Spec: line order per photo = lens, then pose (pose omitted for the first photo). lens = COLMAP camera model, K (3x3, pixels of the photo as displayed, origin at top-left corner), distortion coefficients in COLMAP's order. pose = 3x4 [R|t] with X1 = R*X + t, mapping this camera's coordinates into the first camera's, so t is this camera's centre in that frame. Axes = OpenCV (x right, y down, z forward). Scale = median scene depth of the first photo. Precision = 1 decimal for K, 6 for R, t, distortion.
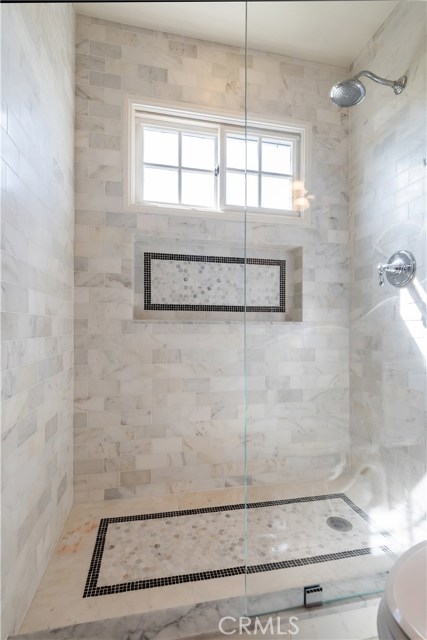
lens RADIAL K [[312.0, 0, 213.5], [0, 312.0, 320.0], [0, 0, 1]] dist [0.023129, -0.000232]
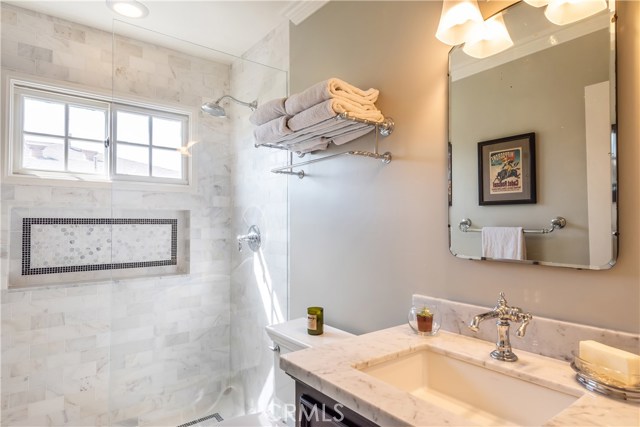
lens RADIAL K [[369.1, 0, 309.4], [0, 369.1, 214.0], [0, 0, 1]] dist [0.042395, -0.014574]
pose [[0.902111, 0.004375, 0.431482, 0.088073], [0.010581, 0.999424, -0.032255, -0.176580], [-0.431375, 0.033663, 0.901545, -0.489395]]
